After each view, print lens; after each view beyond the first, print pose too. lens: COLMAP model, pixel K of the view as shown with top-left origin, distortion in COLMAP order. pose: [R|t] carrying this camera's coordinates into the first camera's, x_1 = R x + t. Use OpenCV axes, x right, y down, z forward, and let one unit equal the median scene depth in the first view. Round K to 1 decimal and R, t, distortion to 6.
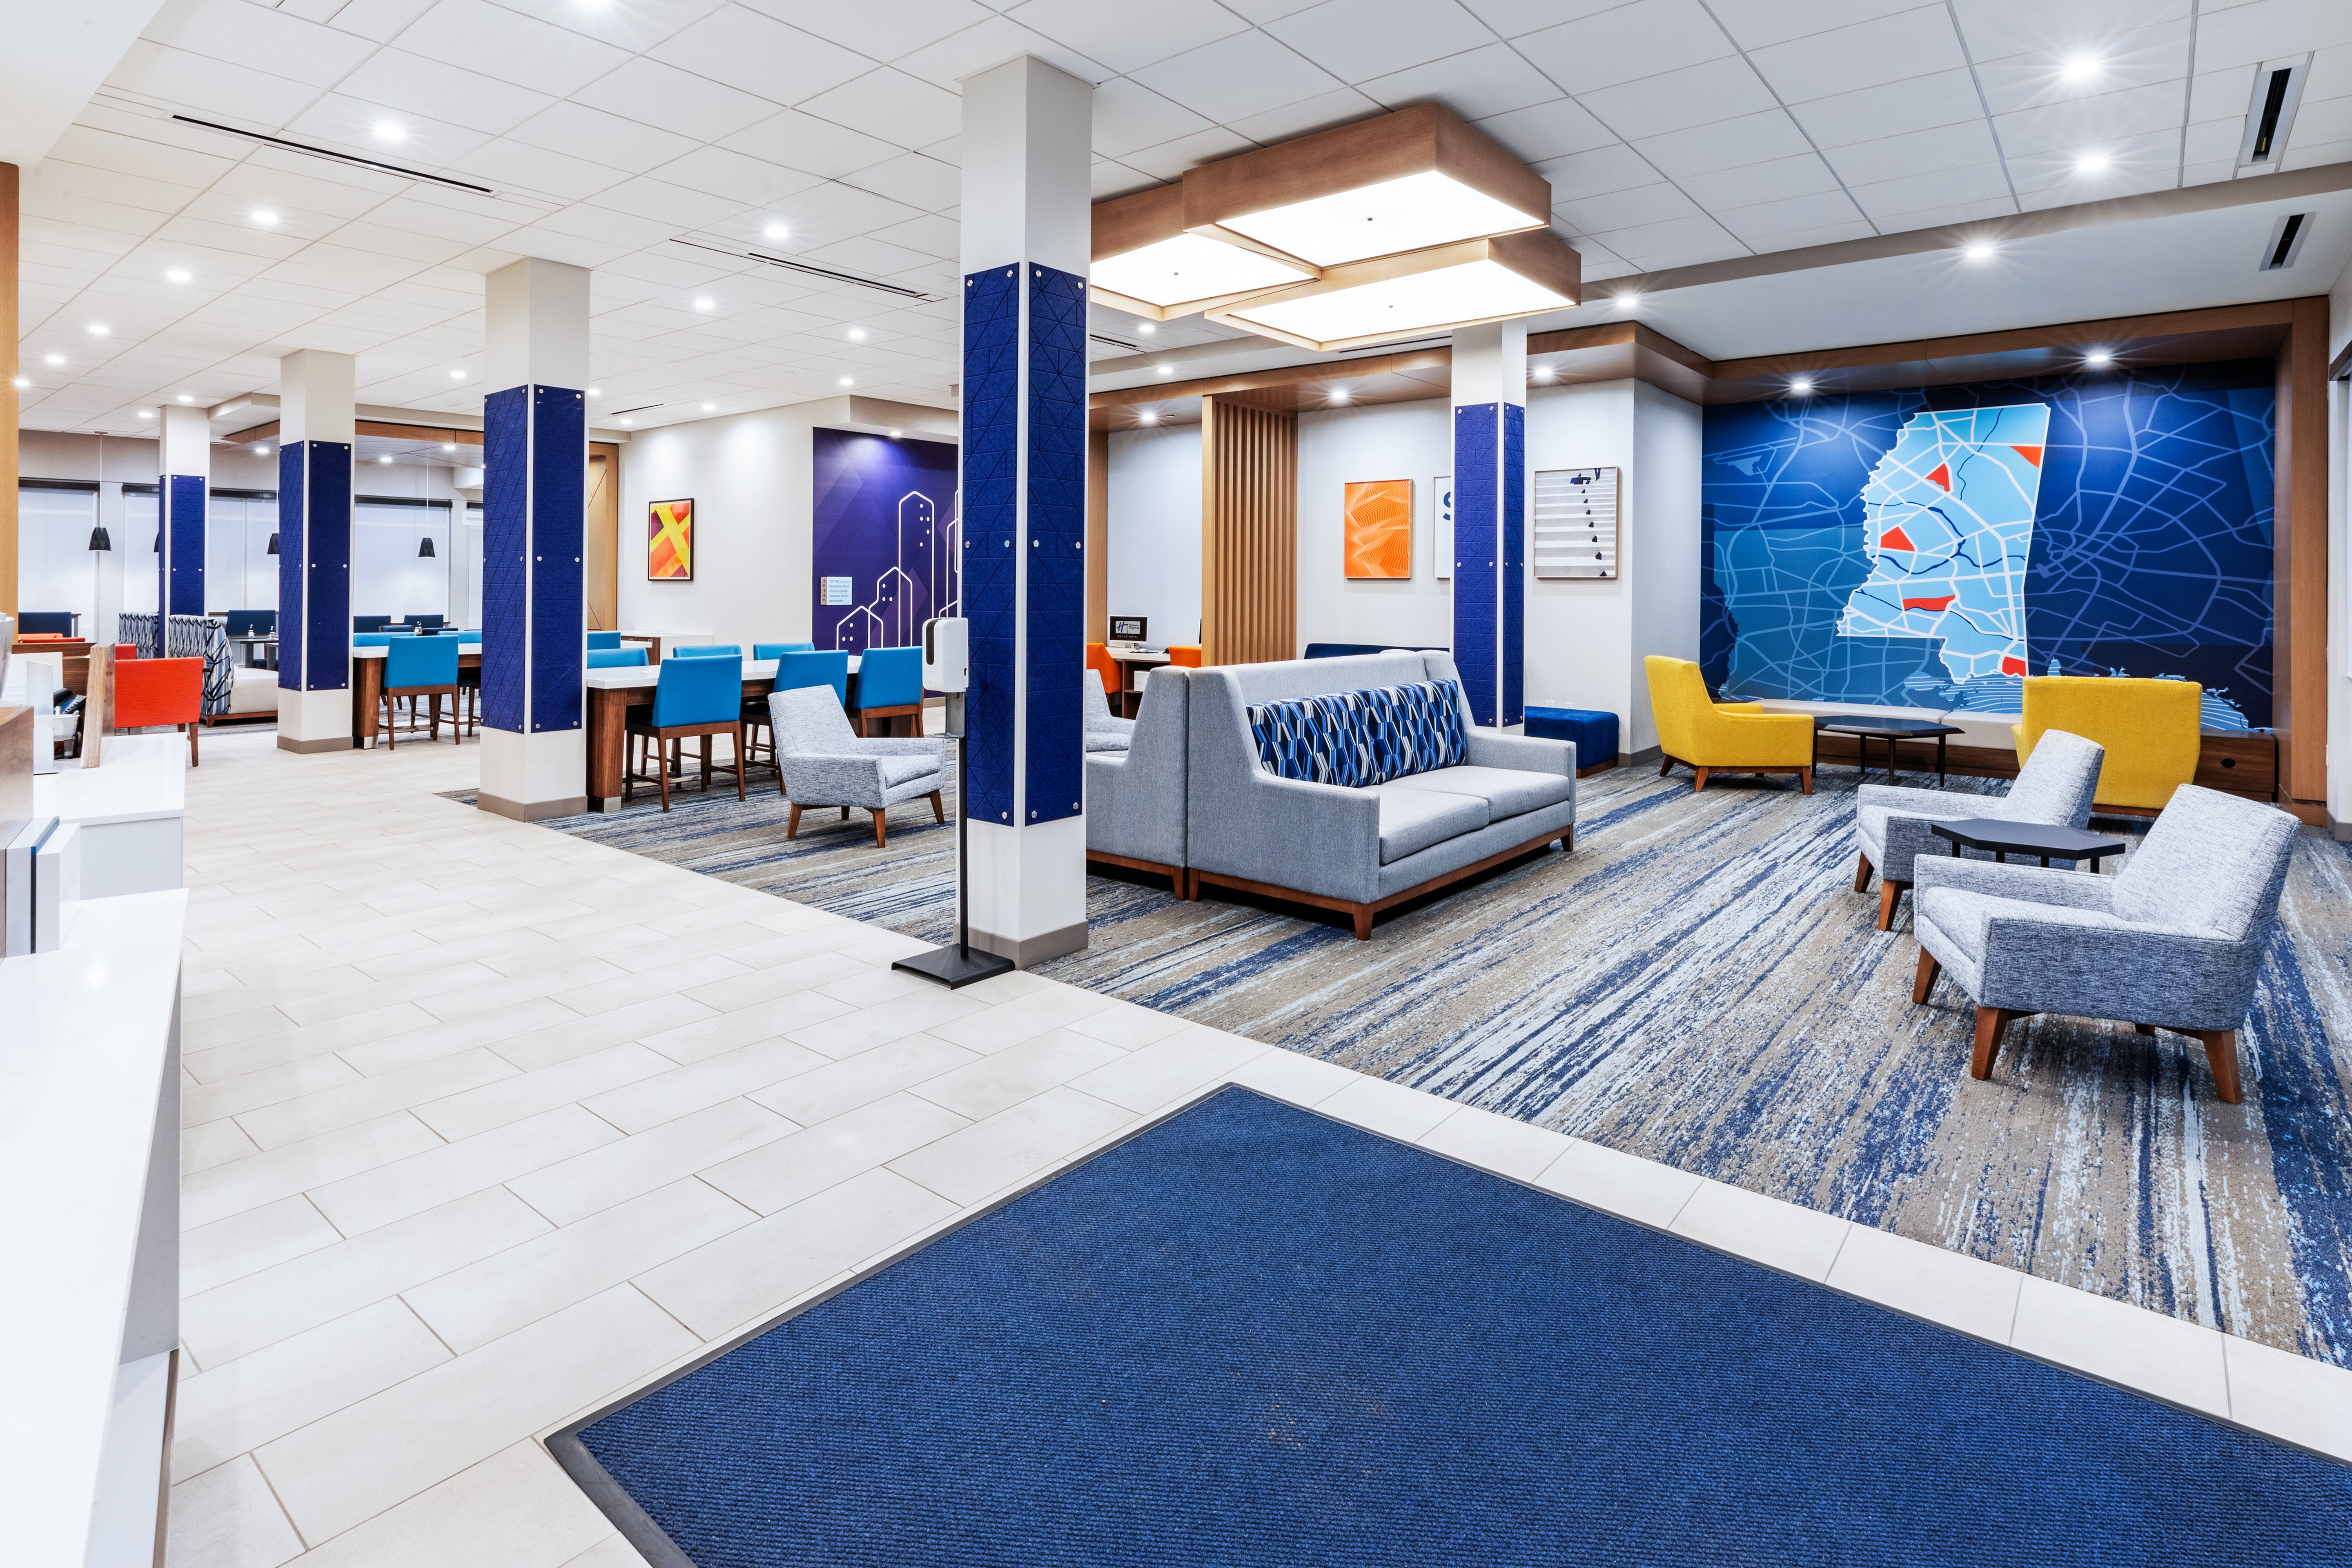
lens RADIAL K [[1185.6, 0, 1189.2], [0, 1185.6, 790.3], [0, 0, 1]] dist [-0.012266, -0.001135]
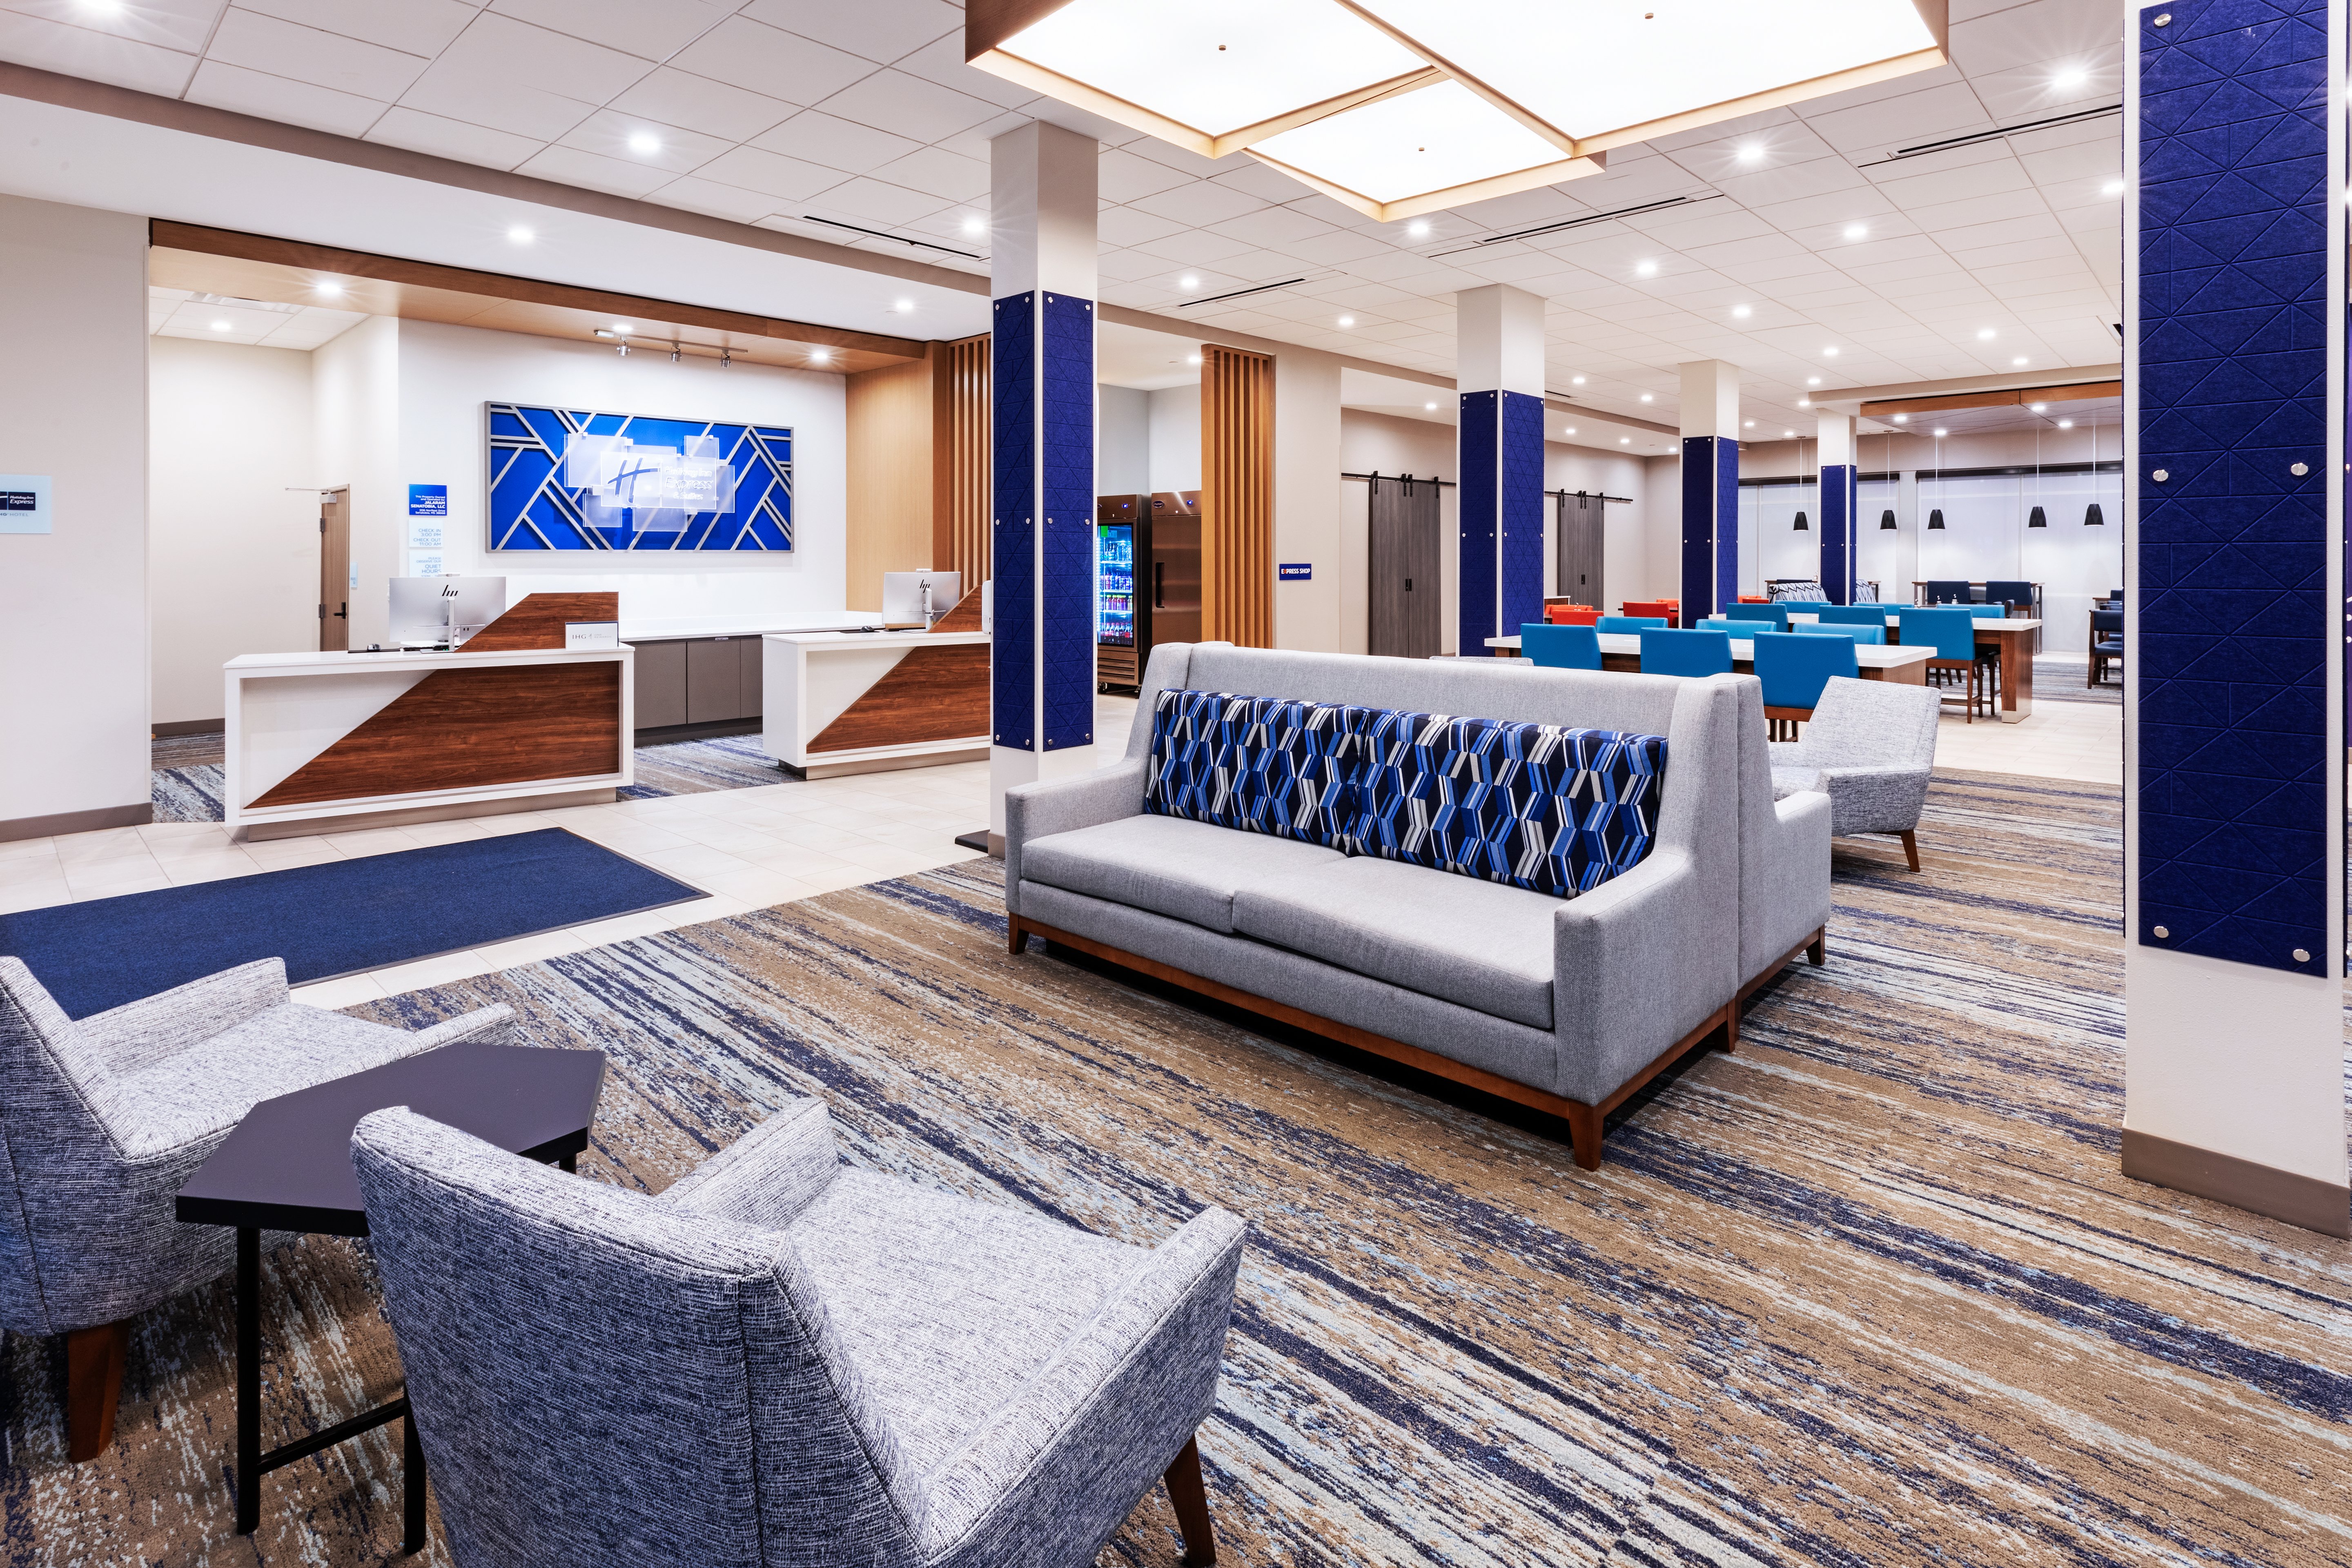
lens RADIAL K [[1139.3, 0, 1189.9], [0, 1139.3, 785.7], [0, 0, 1]] dist [-0.013763, 0.001337]
pose [[-0.090609, 0.184794, -0.978591, 0.747978], [-0.160234, 0.967126, 0.197466, -0.145441], [0.982912, 0.174696, -0.058020, 0.913258]]
